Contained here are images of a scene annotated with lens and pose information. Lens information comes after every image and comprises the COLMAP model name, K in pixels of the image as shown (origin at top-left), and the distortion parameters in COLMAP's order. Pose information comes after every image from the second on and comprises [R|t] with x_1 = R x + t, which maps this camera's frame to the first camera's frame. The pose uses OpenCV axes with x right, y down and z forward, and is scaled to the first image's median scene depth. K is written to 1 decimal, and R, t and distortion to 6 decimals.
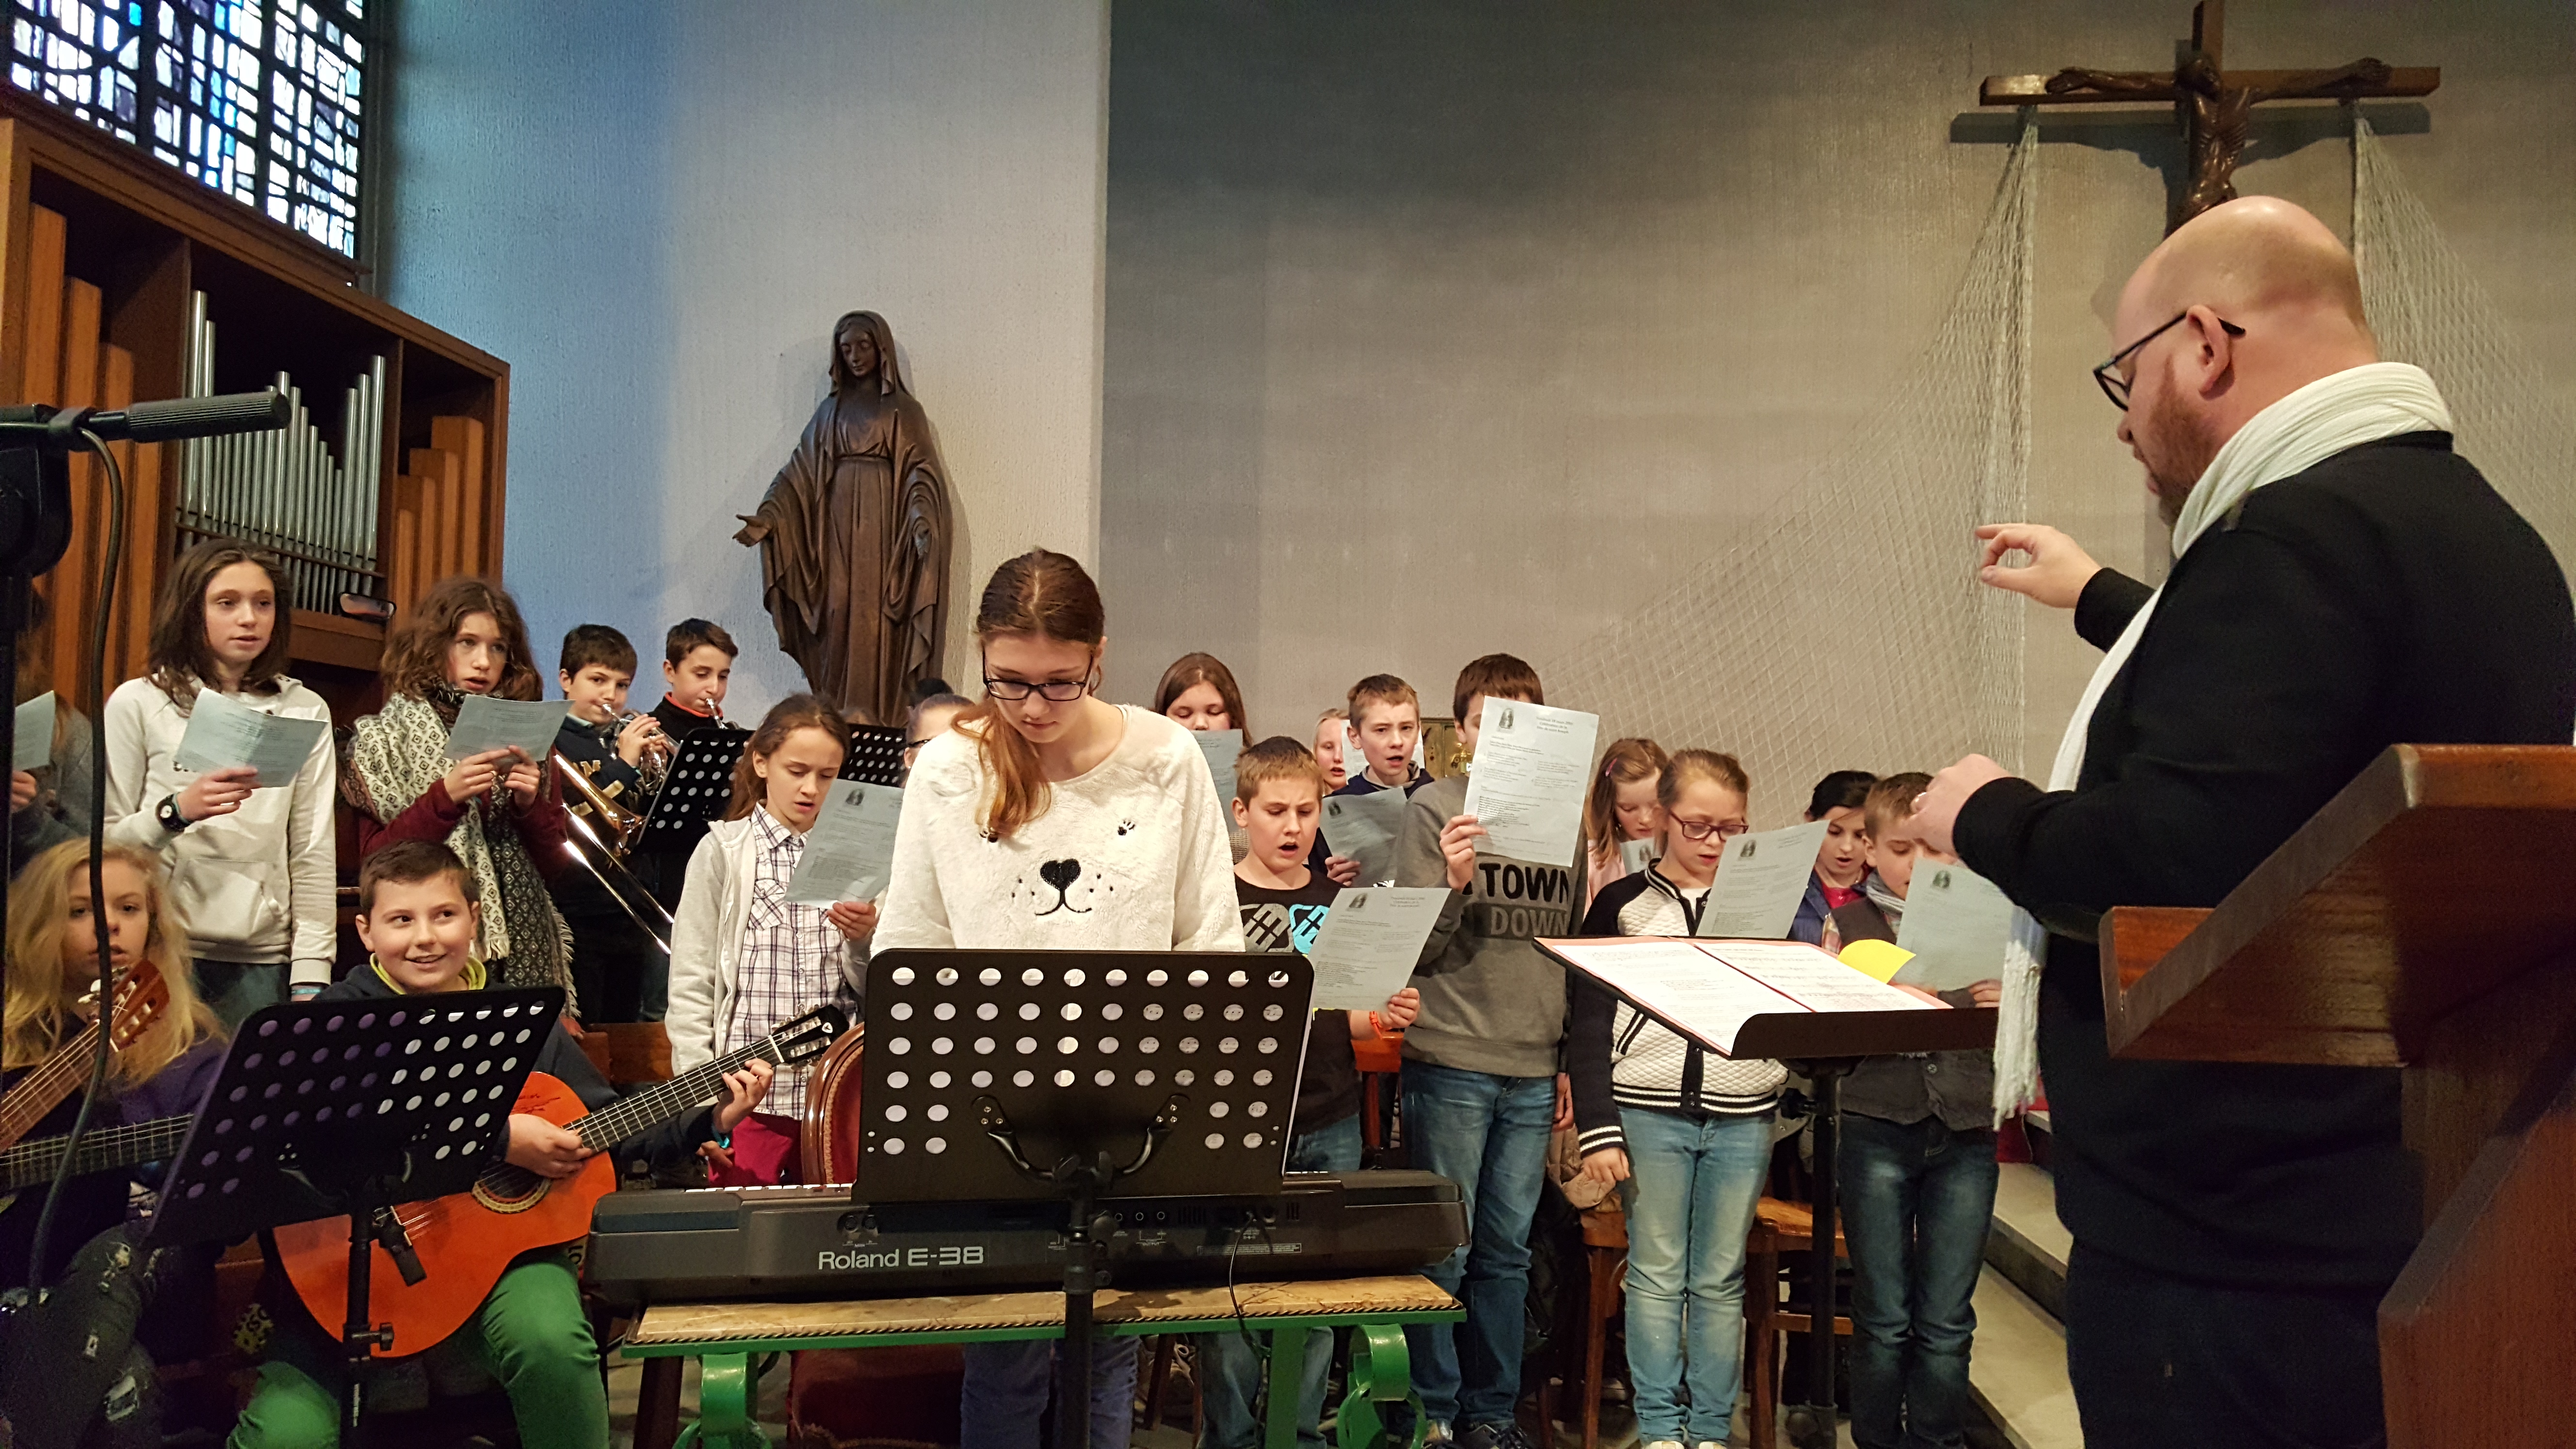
lens RADIAL K [[1914.1, 0, 1265.9], [0, 1914.1, 771.3], [0, 0, 1]] dist [0.116771, -0.168546]
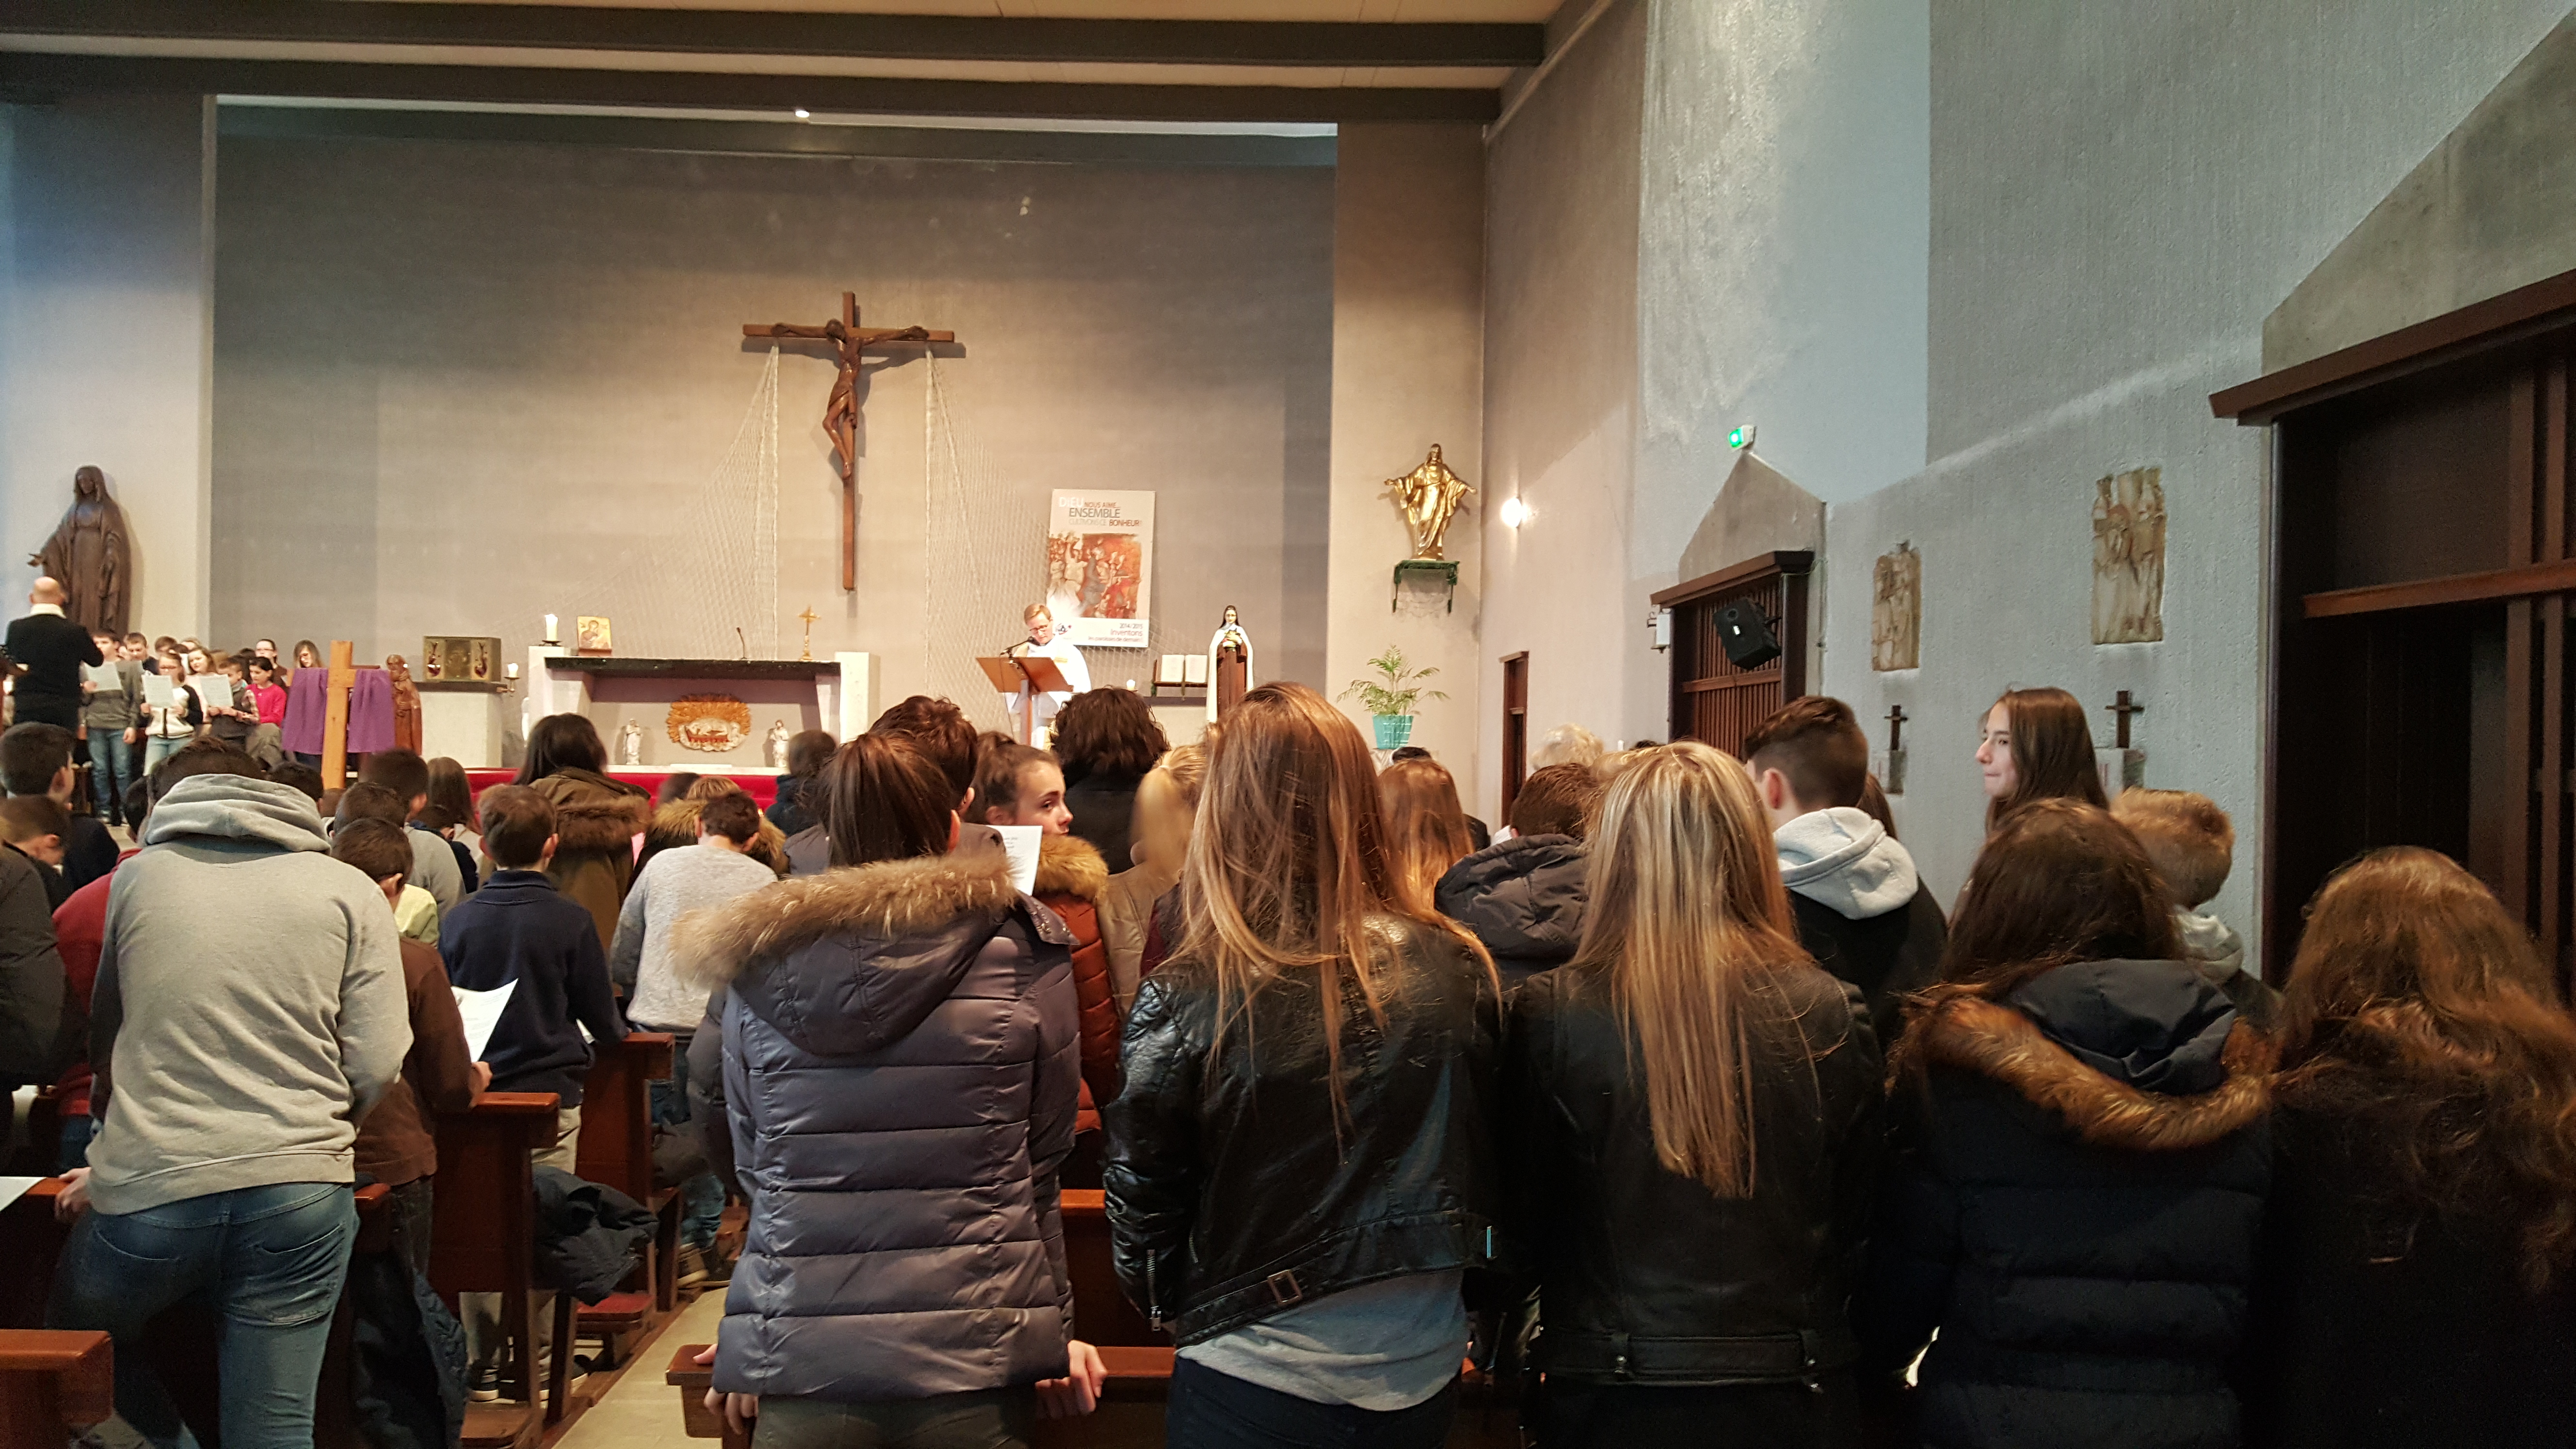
lens RADIAL K [[1914.1, 0, 1263.0], [0, 1914.1, 783.6], [0, 0, 1]] dist [0.116771, -0.168546]
pose [[0.991697, -0.011868, 0.128044, 0.636902], [0.004758, 0.998436, 0.055697, 0.016554], [-0.128505, -0.054625, 0.990203, -1.098884]]
